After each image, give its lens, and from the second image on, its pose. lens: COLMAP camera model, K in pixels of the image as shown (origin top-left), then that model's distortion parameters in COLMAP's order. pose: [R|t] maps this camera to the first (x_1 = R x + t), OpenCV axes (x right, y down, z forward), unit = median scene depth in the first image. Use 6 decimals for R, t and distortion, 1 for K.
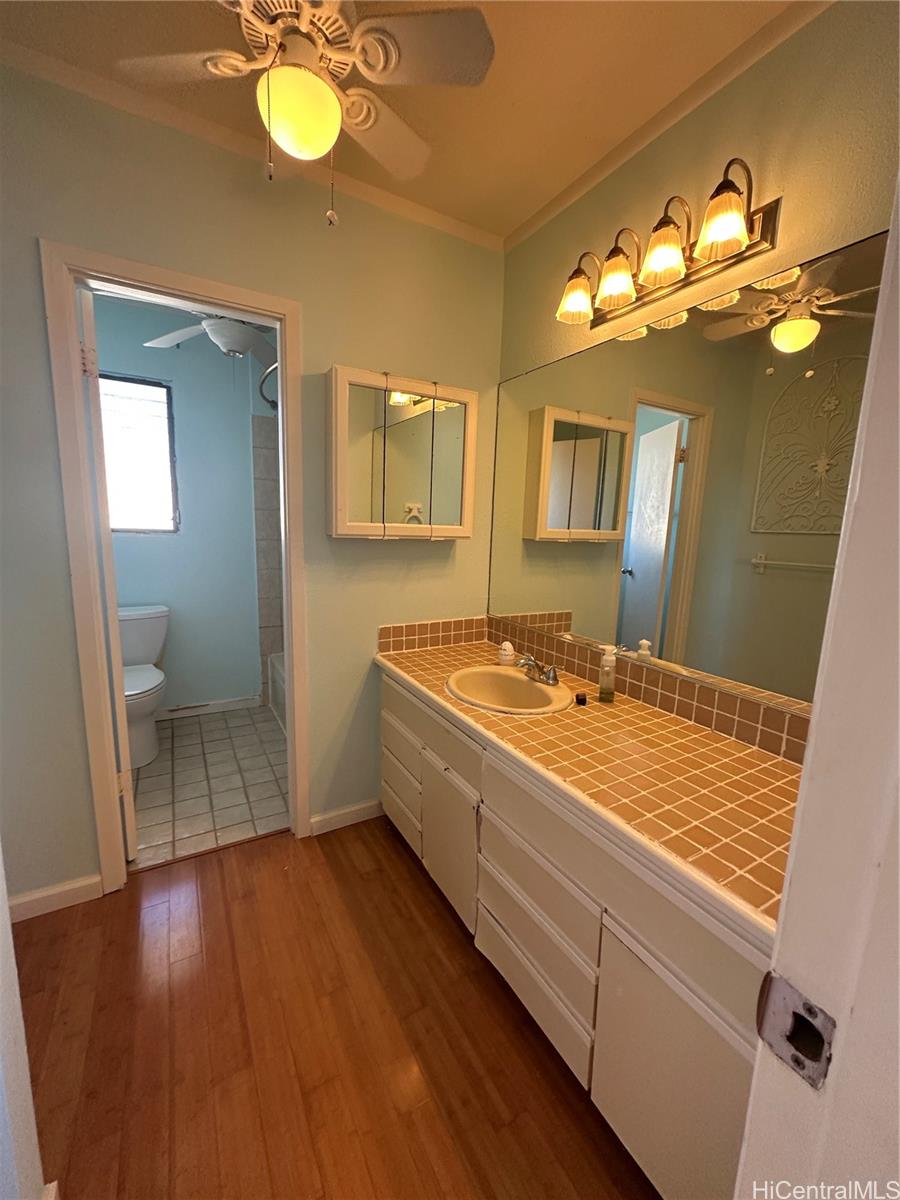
lens RADIAL K [[473.4, 0, 447.2], [0, 473.4, 596.7], [0, 0, 1]] dist [-0.009274, 0.000101]
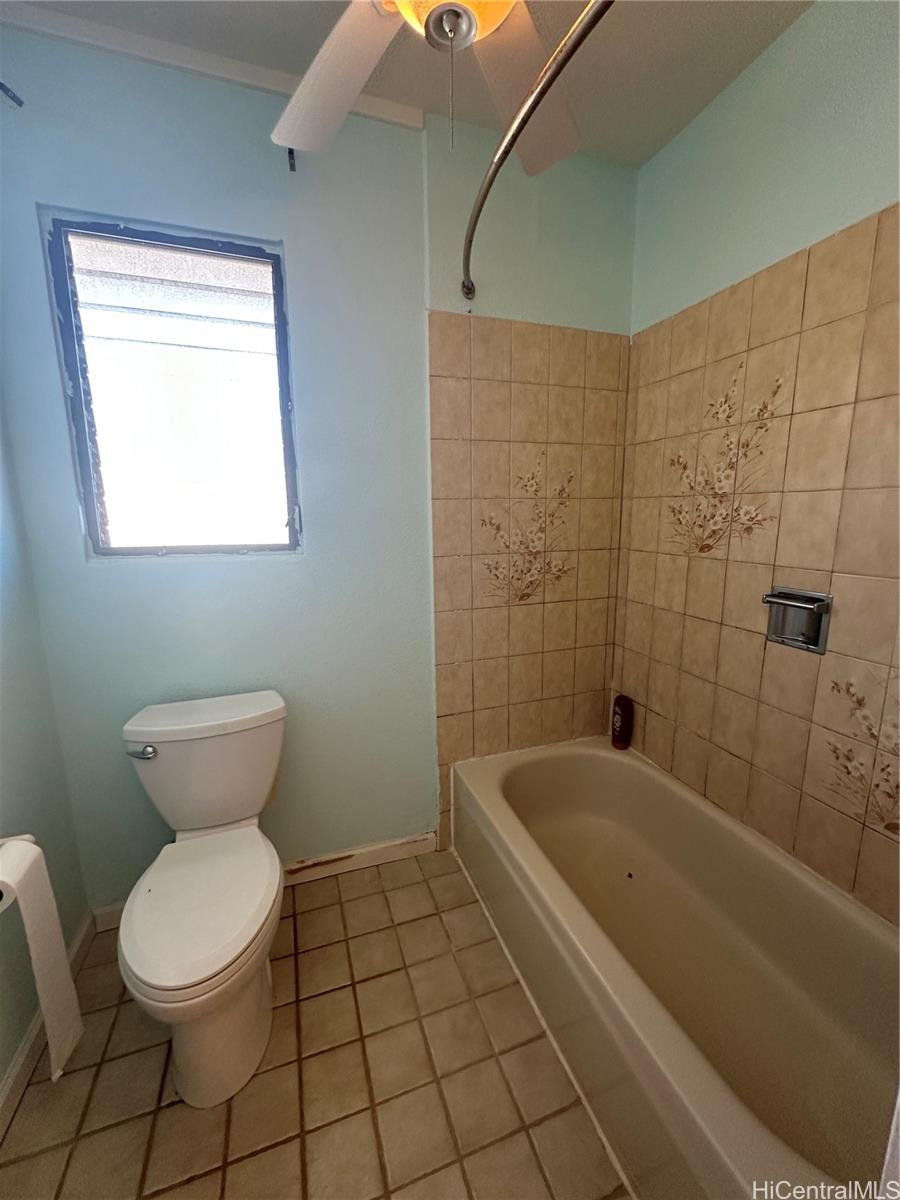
lens RADIAL K [[473.4, 0, 450.4], [0, 473.4, 604.9], [0, 0, 1]] dist [-0.009274, 0.000101]
pose [[0.980910, -0.011323, -0.194132, -0.291271], [0.013911, 0.999832, 0.011970, -0.075123], [0.193964, -0.014442, 0.980902, 0.496448]]
